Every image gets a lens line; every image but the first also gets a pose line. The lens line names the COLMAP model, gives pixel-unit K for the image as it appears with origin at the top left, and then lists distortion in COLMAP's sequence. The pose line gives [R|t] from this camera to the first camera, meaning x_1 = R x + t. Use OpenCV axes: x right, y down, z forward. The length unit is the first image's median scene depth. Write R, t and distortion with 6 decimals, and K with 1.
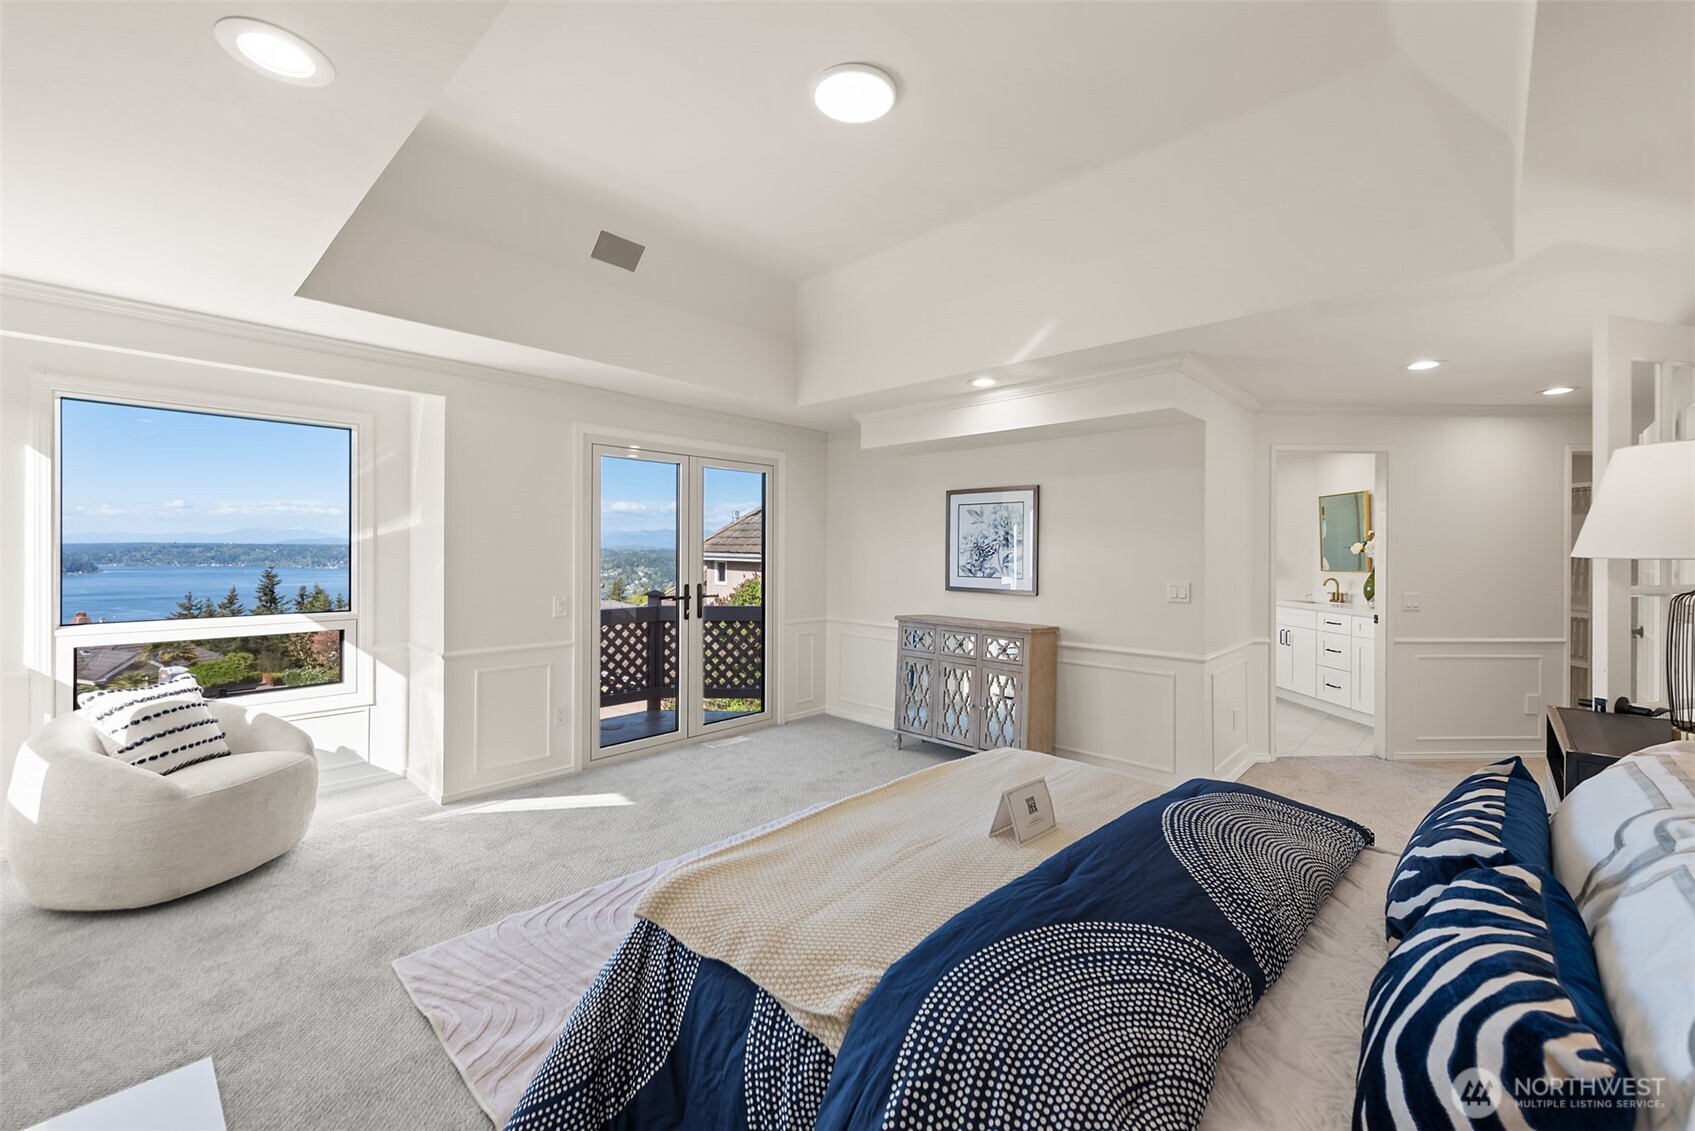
lens RADIAL K [[675.8, 0, 845.5], [0, 675.8, 550.8], [0, 0, 1]] dist [-0.000676, -0.000110]
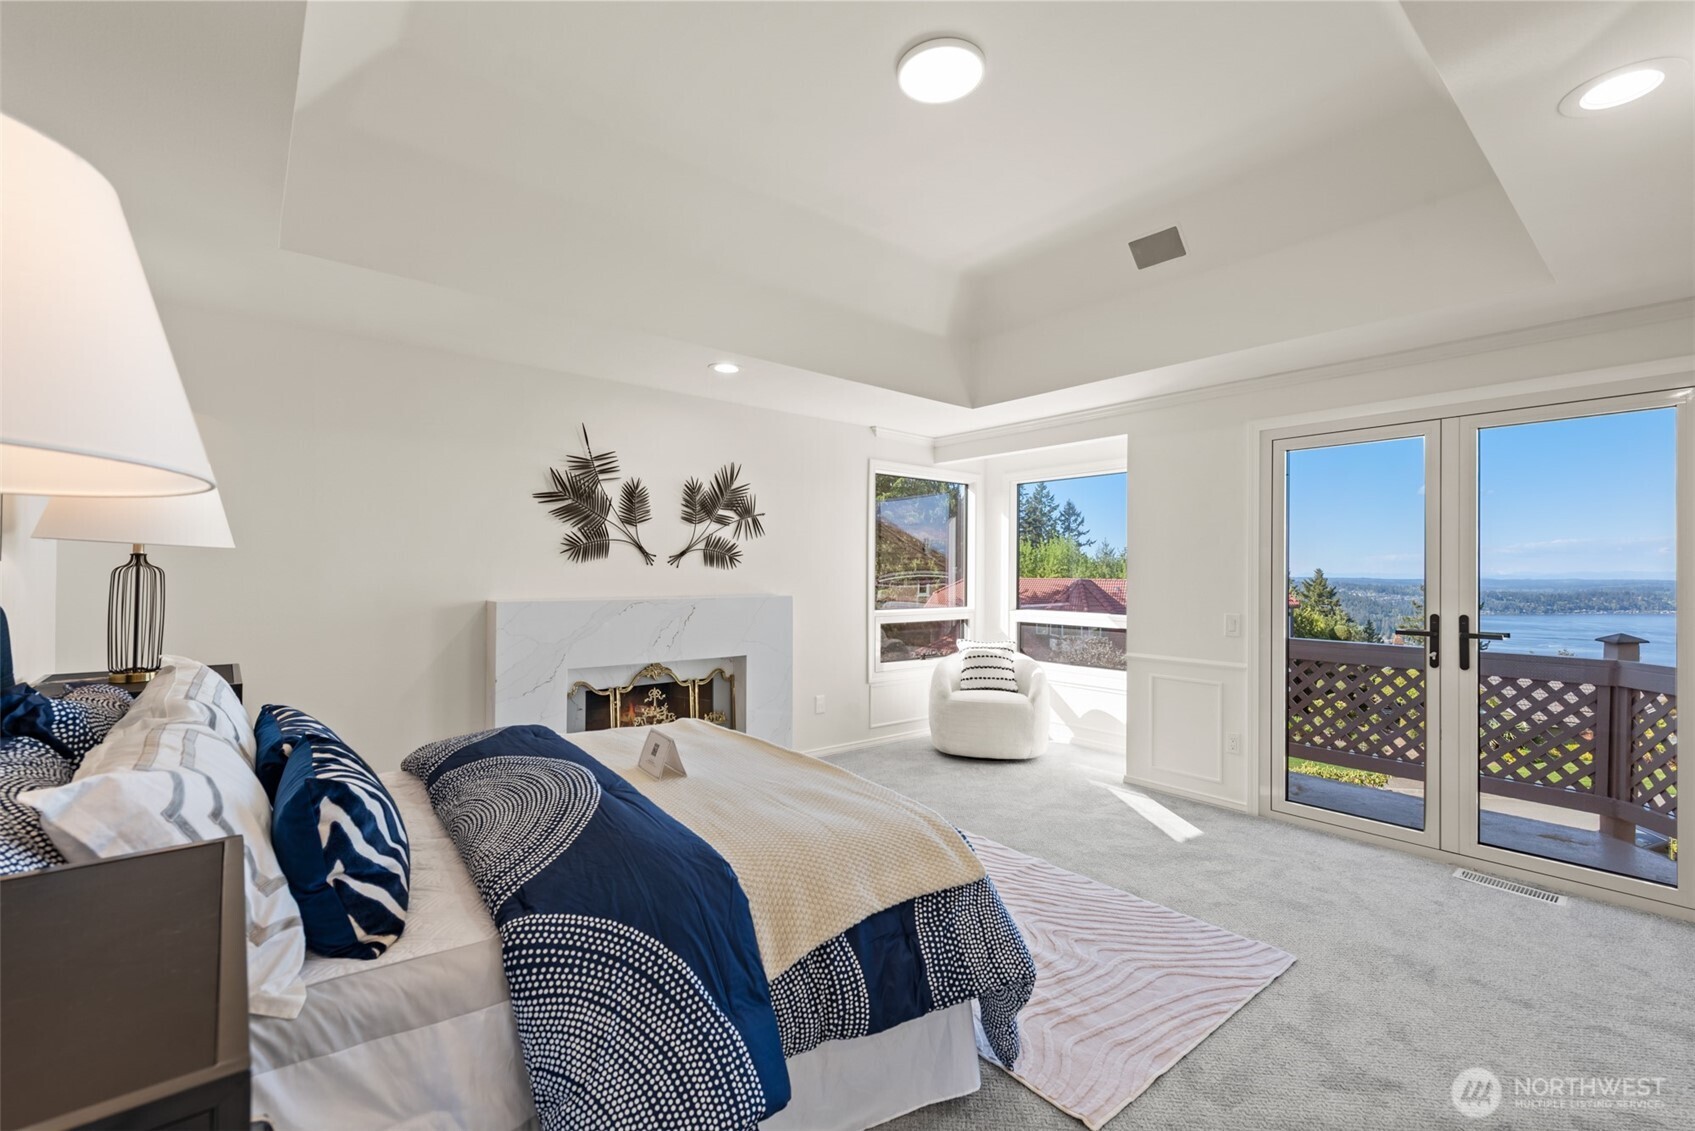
lens RADIAL K [[743.3, 0, 847.5], [0, 743.3, 565.5], [0, 0, 1]] dist [0.000543, -0.000083]
pose [[-0.125034, -0.009224, -0.992110, 0.686332], [-0.007351, 0.999938, -0.008370, 0.014599], [0.992125, 0.006247, -0.125094, 0.638196]]
